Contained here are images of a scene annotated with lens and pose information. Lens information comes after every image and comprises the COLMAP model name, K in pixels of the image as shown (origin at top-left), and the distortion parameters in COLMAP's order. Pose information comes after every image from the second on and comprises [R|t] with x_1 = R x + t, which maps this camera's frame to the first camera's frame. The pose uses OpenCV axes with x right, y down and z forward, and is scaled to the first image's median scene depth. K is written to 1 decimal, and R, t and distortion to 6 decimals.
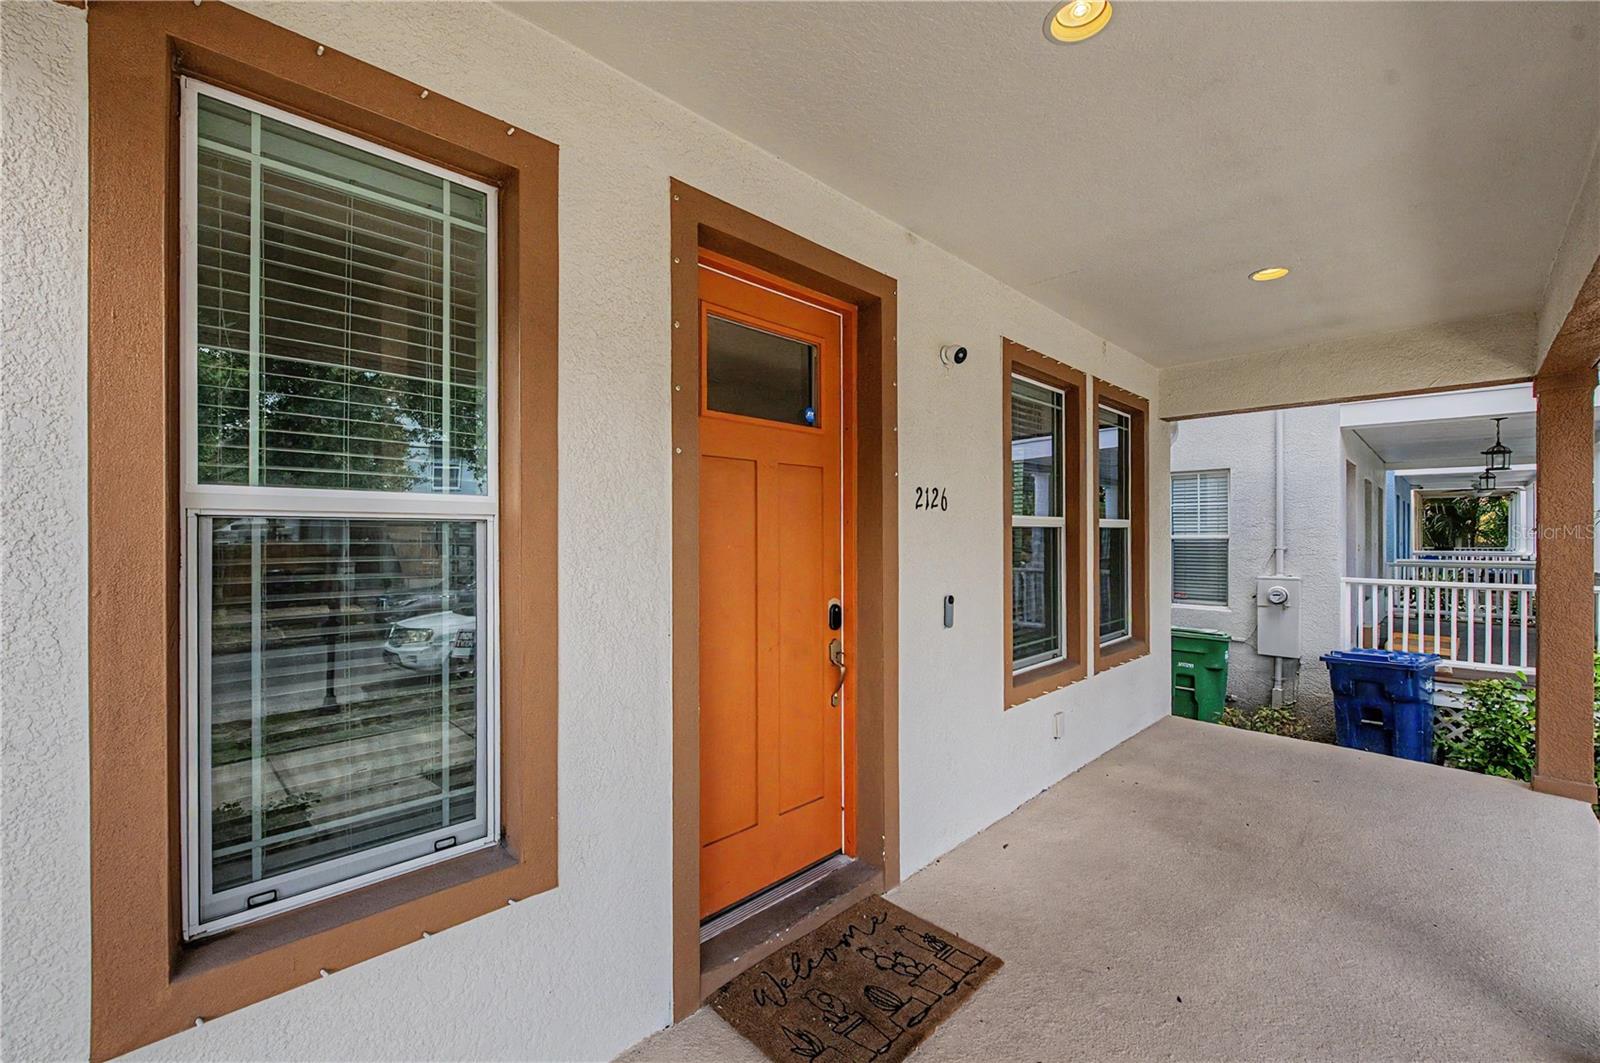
lens RADIAL K [[652.6, 0, 793.5], [0, 652.6, 540.9], [0, 0, 1]] dist [-0.001668, -0.000386]
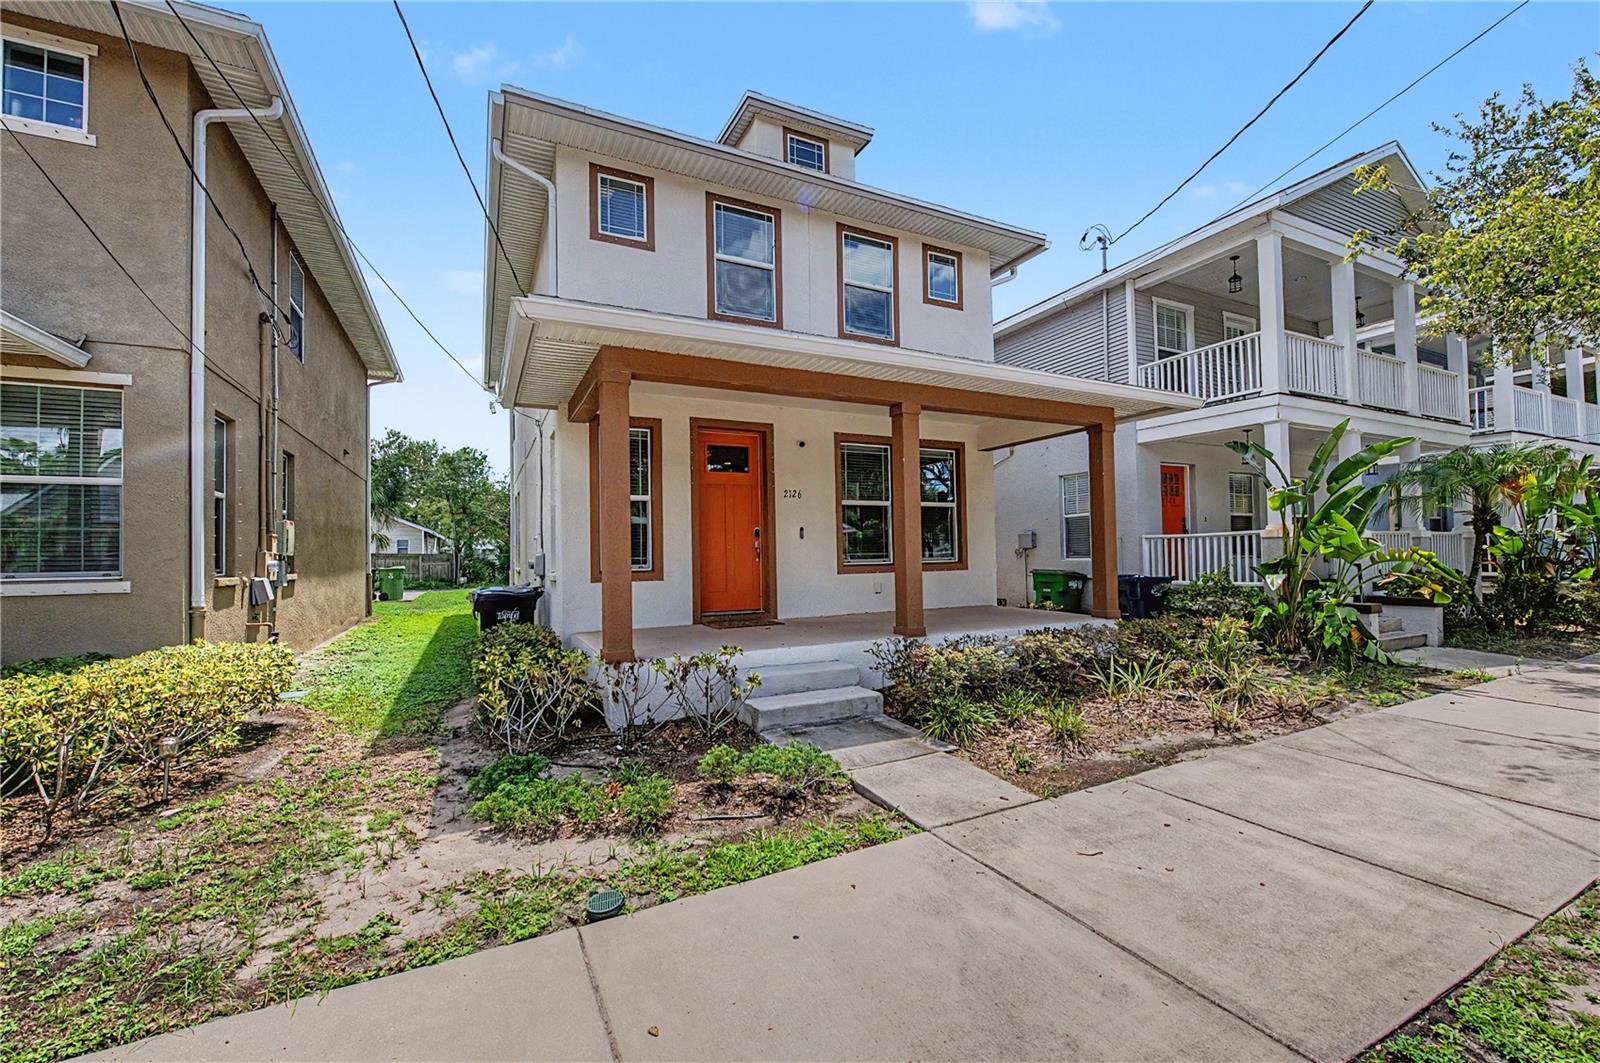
lens RADIAL K [[641.1, 0, 801.2], [0, 641.1, 534.6], [0, 0, 1]] dist [0.000886, -0.000409]
pose [[0.952810, -0.016826, -0.303100, 1.358300], [0.010491, 0.999691, -0.022517, 0.219232], [0.303385, 0.018275, 0.952693, -2.098874]]
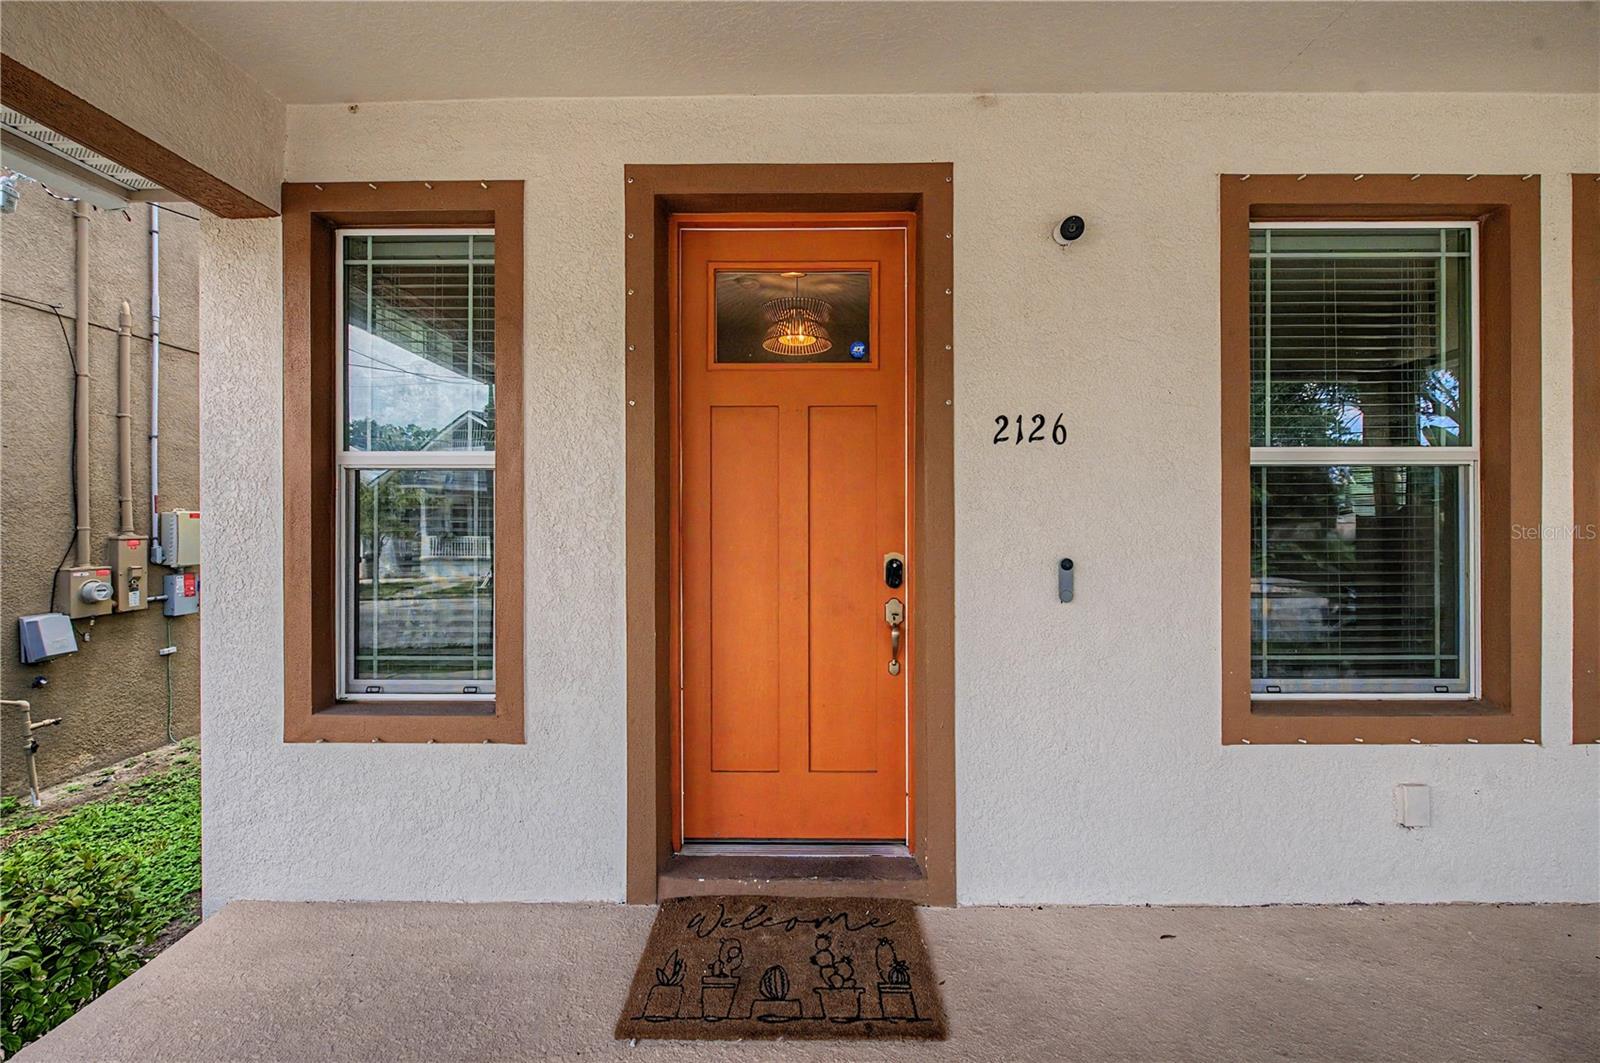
lens RADIAL K [[631.6, 0, 801.7], [0, 631.6, 528.9], [0, 0, 1]] dist [-0.000907, -0.001026]
pose [[0.705925, 0.008849, -0.708231, 0.665228], [-0.006175, 0.999961, 0.006340, 0.059390], [0.708260, -0.000102, 0.705952, 0.353071]]
